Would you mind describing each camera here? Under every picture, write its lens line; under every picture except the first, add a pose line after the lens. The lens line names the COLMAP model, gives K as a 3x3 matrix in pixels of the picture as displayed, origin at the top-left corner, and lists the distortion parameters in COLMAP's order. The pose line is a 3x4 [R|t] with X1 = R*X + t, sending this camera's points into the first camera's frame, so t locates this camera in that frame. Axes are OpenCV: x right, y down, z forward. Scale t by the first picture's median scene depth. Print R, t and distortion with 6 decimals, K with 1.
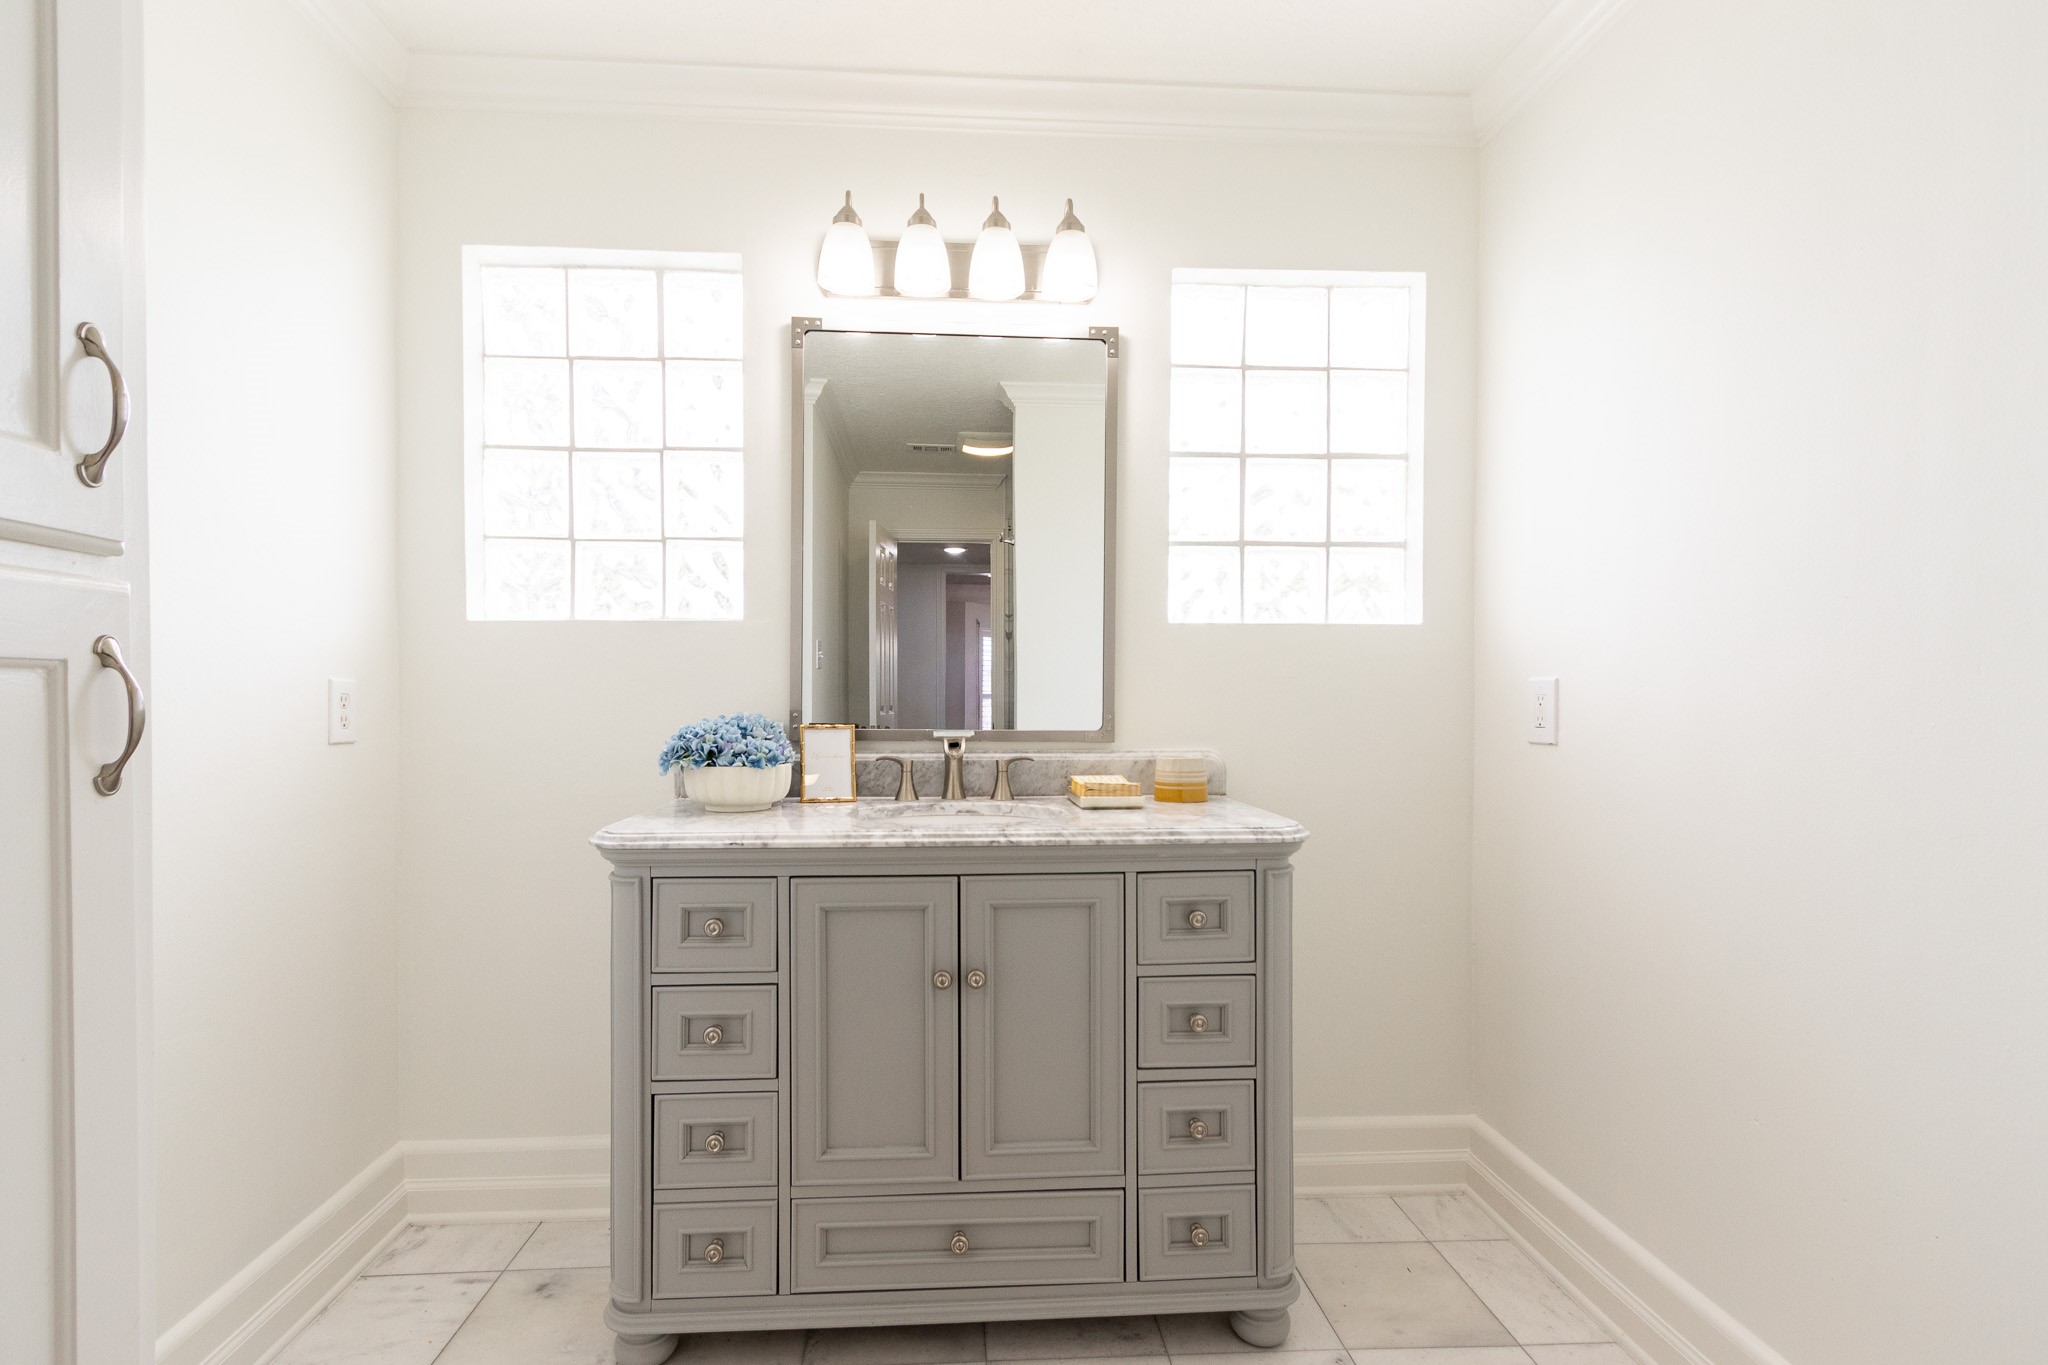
lens RADIAL K [[954.1, 0, 1015.1], [0, 954.1, 693.8], [0, 0, 1]] dist [0.010319, -0.003171]
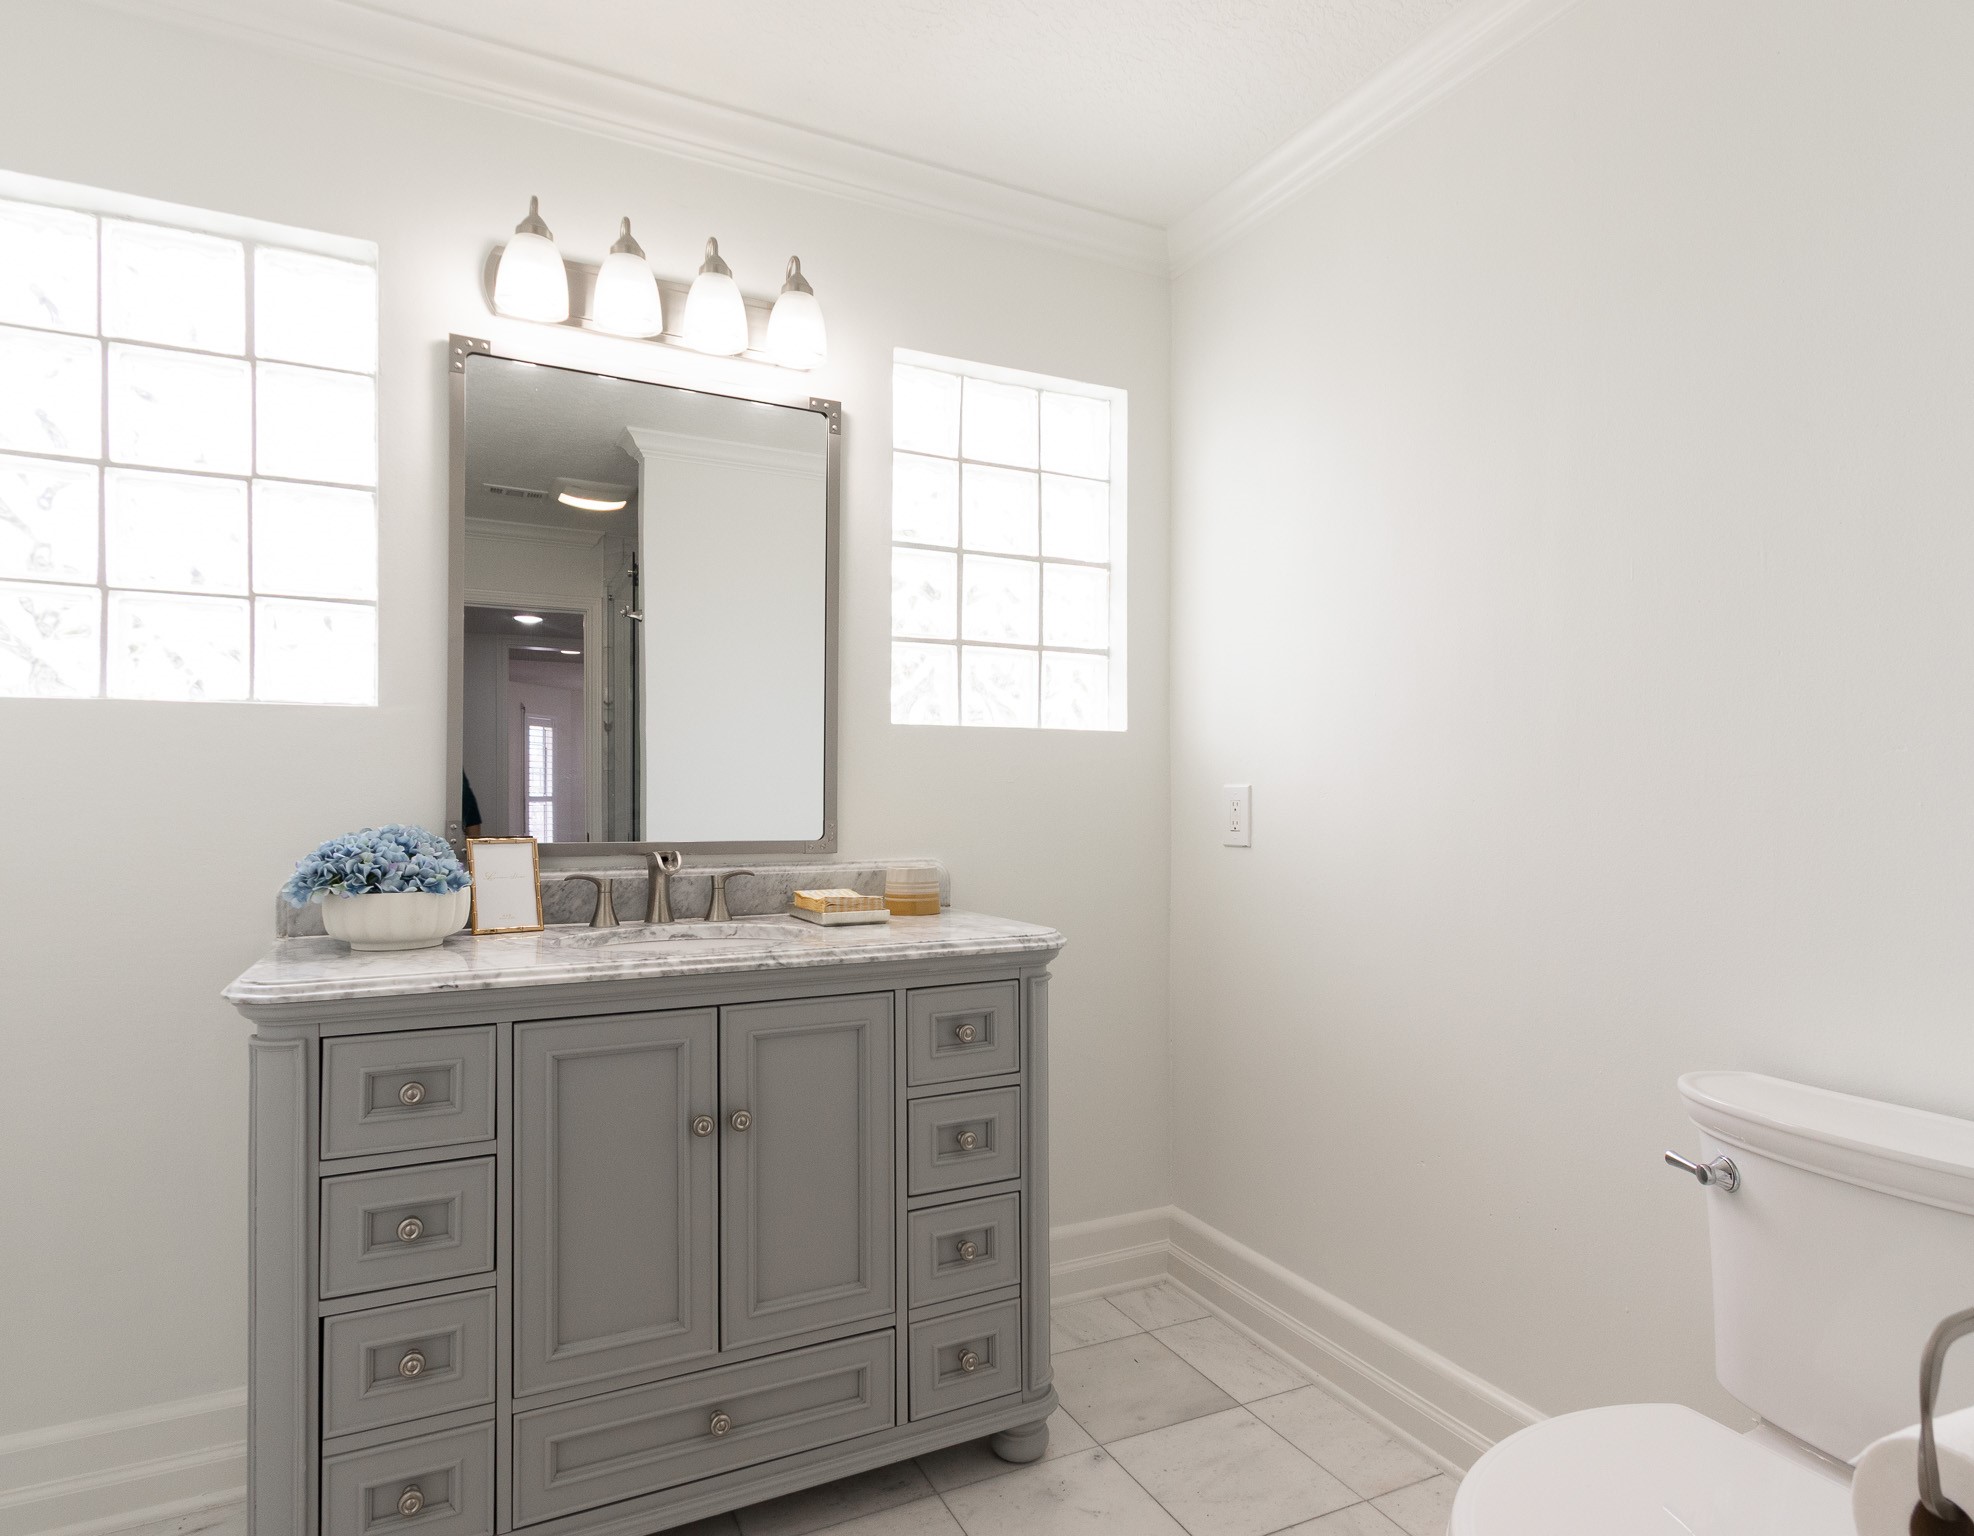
lens RADIAL K [[1118.1, 0, 991.2], [0, 1118.1, 776.4], [0, 0, 1]] dist [0.003614, -0.001504]
pose [[0.919186, 0.007096, 0.393761, -0.202137], [-0.000452, 0.999856, -0.016964, -0.004583], [-0.393824, 0.015415, 0.919056, -0.048445]]
